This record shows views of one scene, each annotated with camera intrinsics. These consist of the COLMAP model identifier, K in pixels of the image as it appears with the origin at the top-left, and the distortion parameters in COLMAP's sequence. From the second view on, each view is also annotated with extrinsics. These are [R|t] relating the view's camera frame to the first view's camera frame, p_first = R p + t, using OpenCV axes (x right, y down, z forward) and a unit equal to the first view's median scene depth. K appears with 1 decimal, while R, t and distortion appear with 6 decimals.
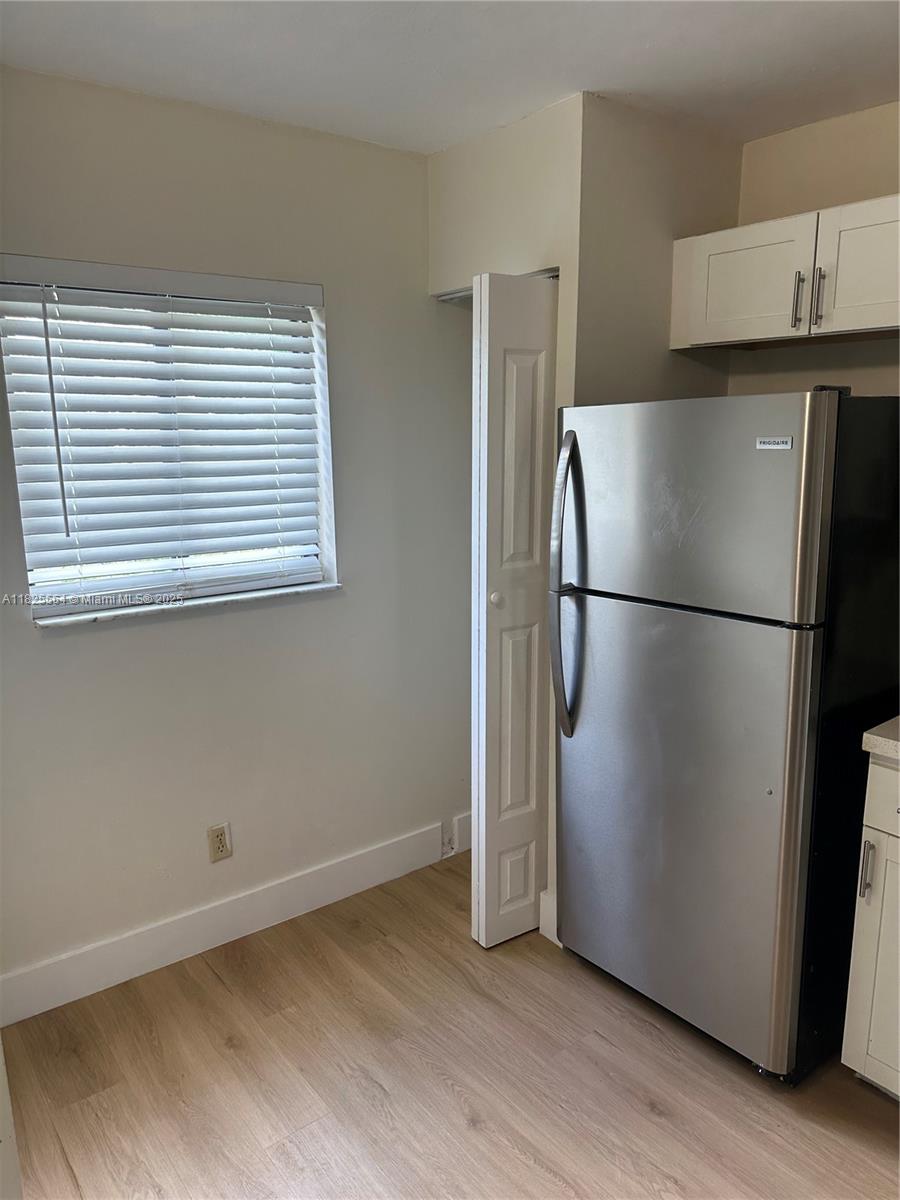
lens RADIAL K [[854.3, 0, 450.0], [0, 854.3, 600.0], [0, 0, 1]] dist [-0.005778, 0.002947]
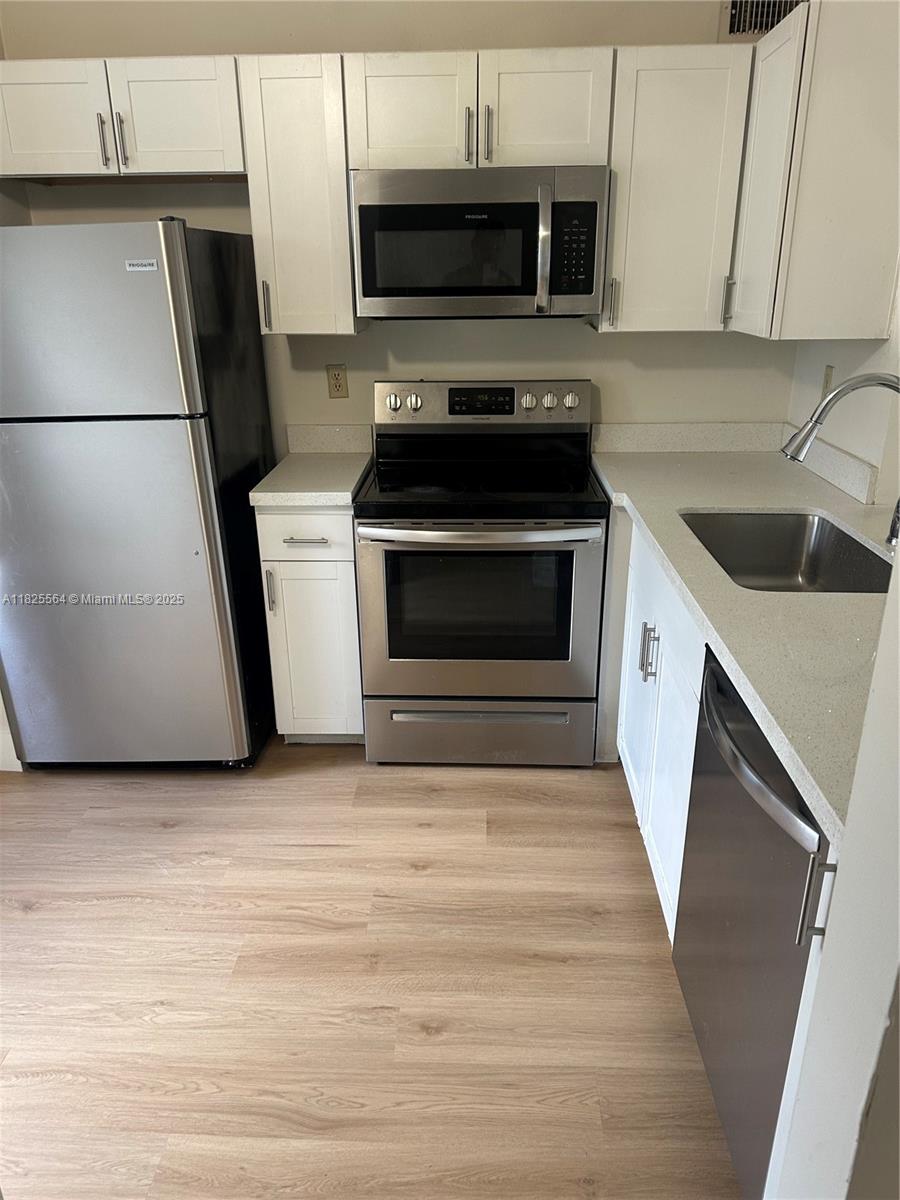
lens RADIAL K [[835.2, 0, 459.0], [0, 835.2, 602.1], [0, 0, 1]] dist [-0.043095, 0.003517]
pose [[0.644626, -0.270916, 0.714886, -0.268752], [0.146532, 0.961552, 0.232263, 0.063062], [-0.750324, -0.044969, 0.659539, -0.111041]]
